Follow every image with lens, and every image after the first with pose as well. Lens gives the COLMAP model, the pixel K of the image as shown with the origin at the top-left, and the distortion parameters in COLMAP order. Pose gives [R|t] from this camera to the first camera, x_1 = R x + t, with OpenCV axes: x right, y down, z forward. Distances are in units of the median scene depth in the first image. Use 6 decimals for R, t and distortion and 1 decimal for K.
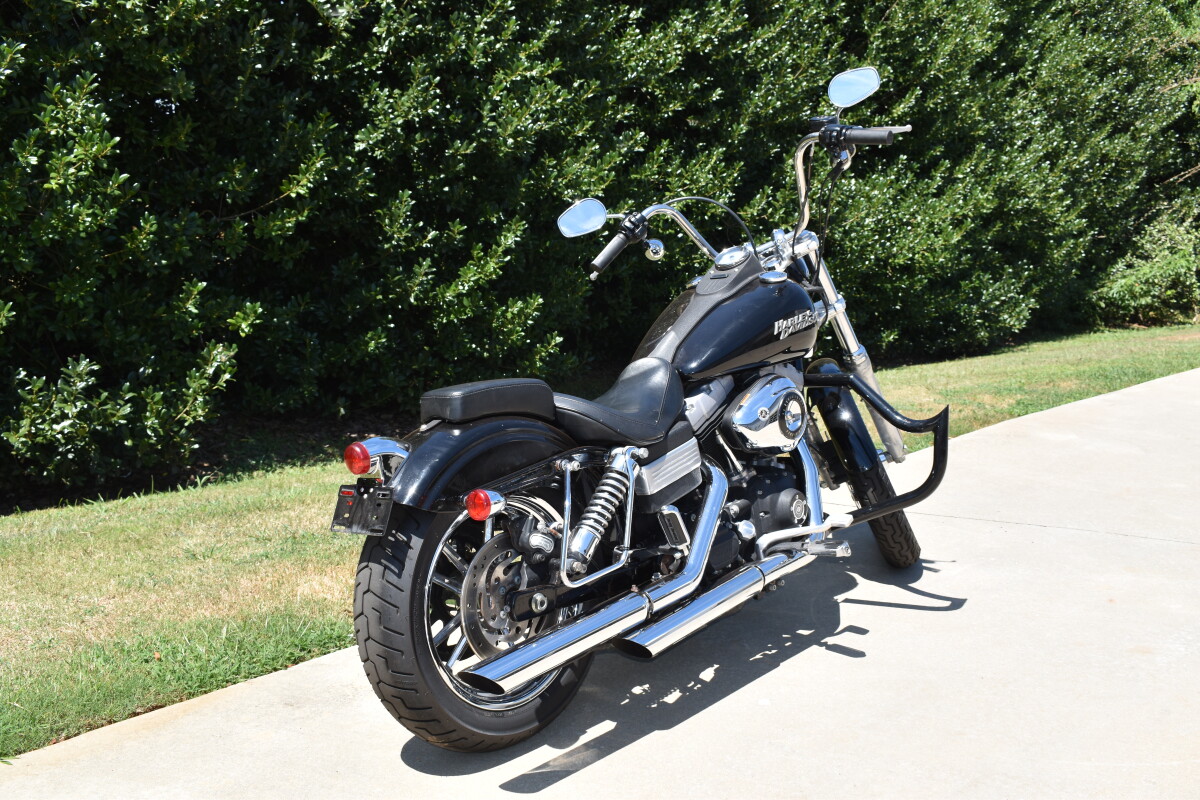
lens RADIAL K [[1291.5, 0, 600.0], [0, 1291.5, 400.0], [0, 0, 1]] dist [-0.061933, -0.013560]
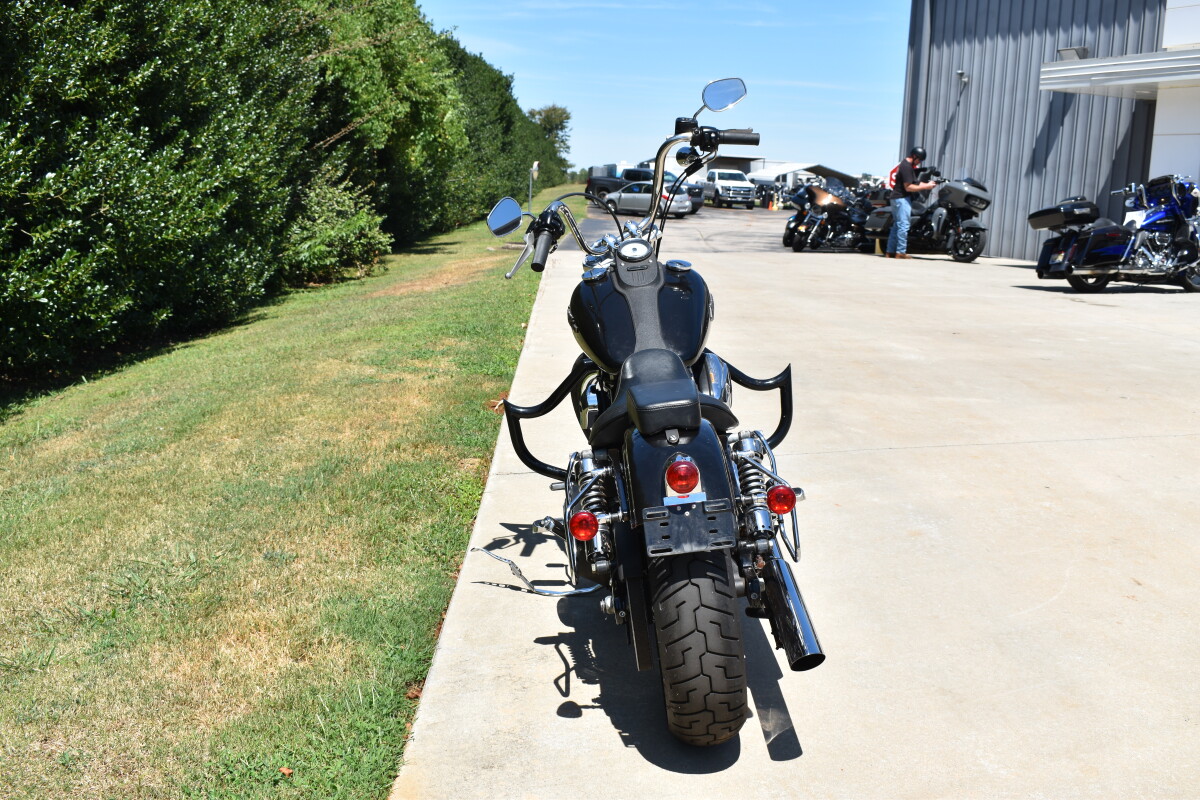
lens RADIAL K [[1283.3, 0, 614.6], [0, 1283.3, 402.5], [0, 0, 1]] dist [-0.023338, -0.036263]
pose [[0.750197, -0.132235, 0.647857, -0.143834], [0.111972, 0.991054, 0.072626, -0.015106], [-0.651665, 0.018058, 0.758292, 0.046475]]
